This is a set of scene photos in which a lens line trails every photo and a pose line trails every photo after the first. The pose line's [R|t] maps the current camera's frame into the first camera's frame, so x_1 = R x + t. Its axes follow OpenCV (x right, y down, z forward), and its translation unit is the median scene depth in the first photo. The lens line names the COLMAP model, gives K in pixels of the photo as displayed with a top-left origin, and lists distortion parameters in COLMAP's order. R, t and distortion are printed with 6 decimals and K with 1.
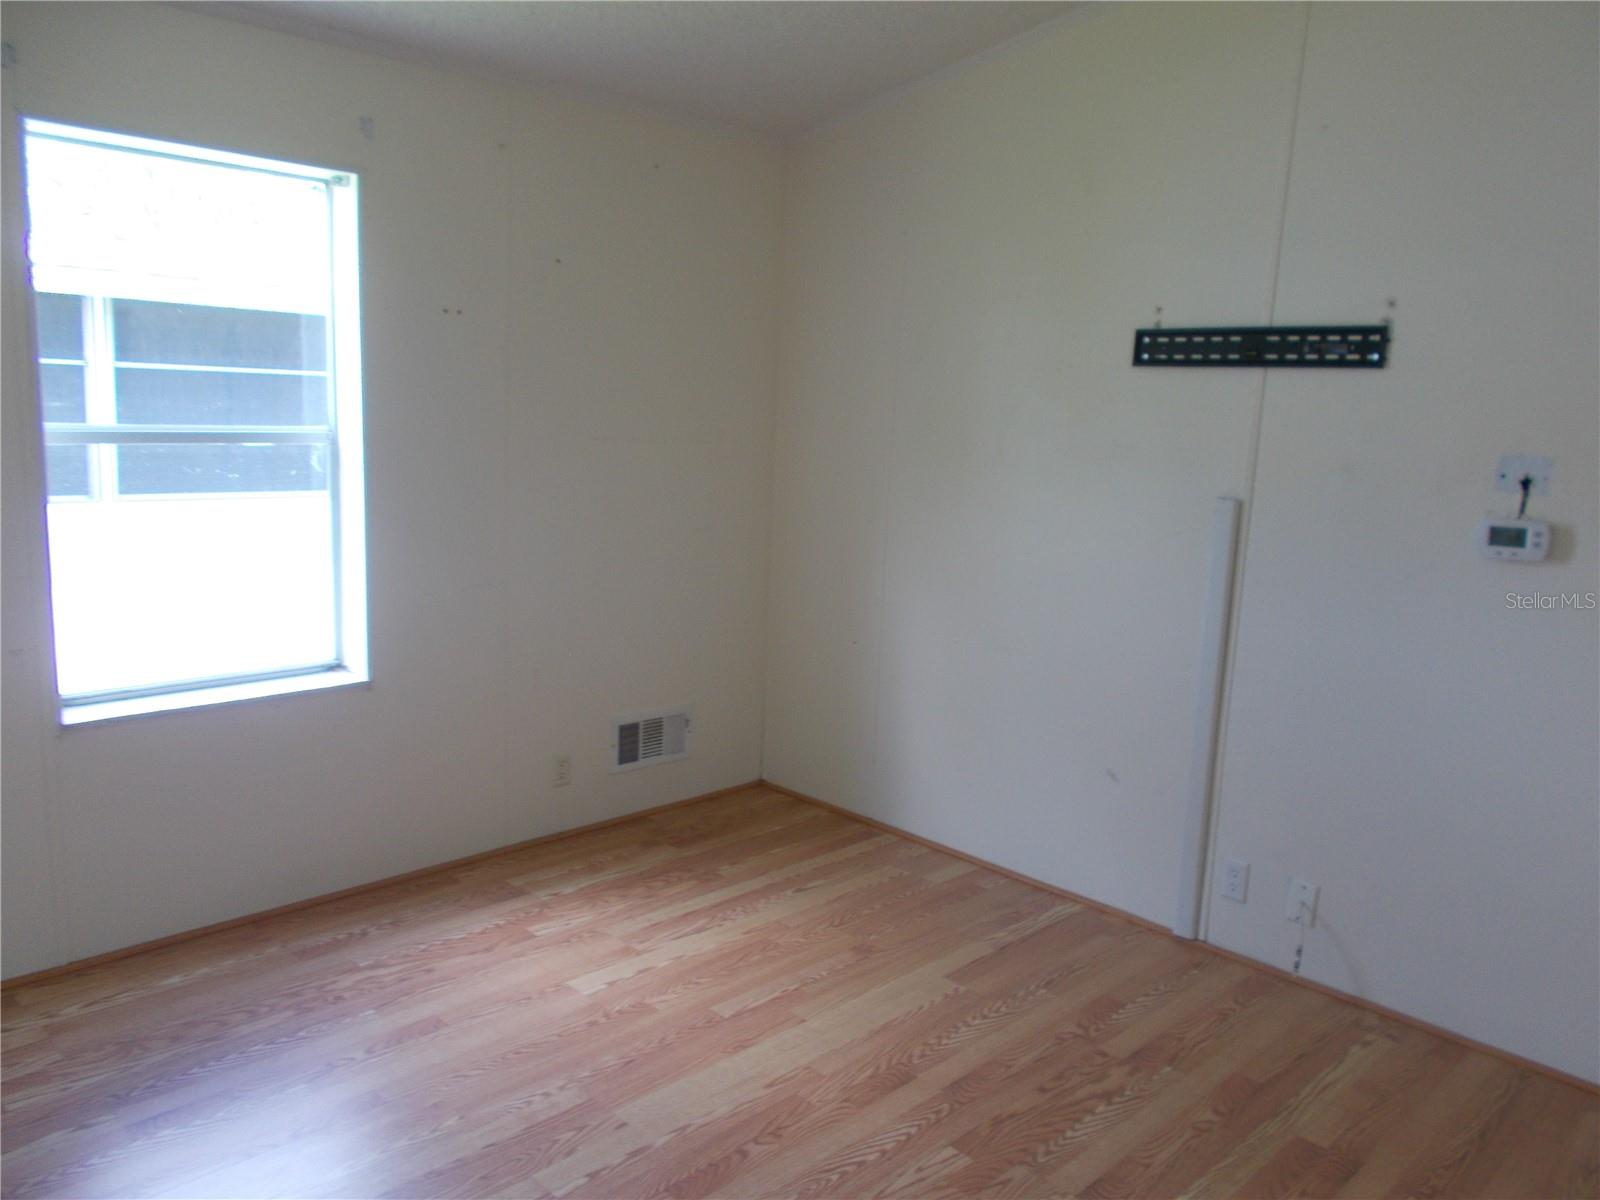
lens RADIAL K [[1217.8, 0, 807.6], [0, 1217.8, 599.8], [0, 0, 1]] dist [0.007820, -0.004903]
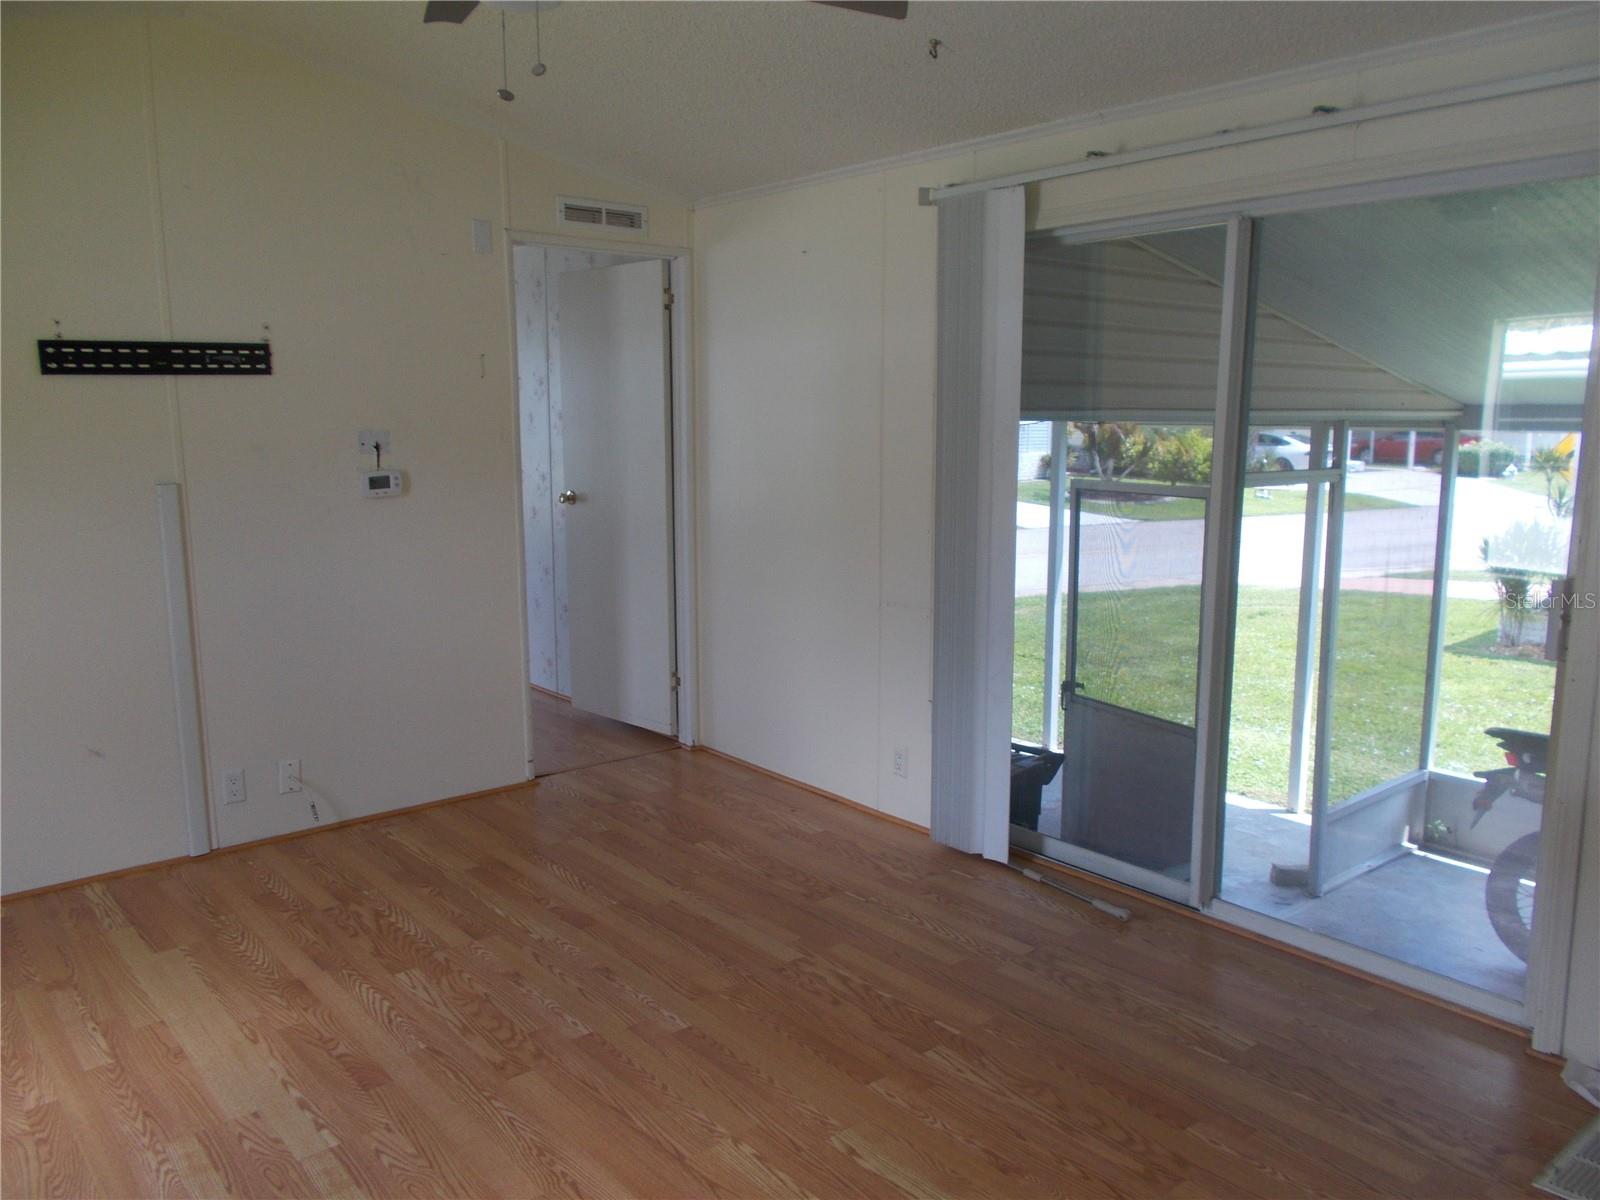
lens RADIAL K [[1217.8, 0, 813.6], [0, 1217.8, 607.5], [0, 0, 1]] dist [0.007820, -0.004903]
pose [[0.087373, -0.211656, 0.973431, -0.840505], [0.174956, 0.965240, 0.194171, -0.092959], [-0.980692, 0.153343, 0.121367, 0.262553]]
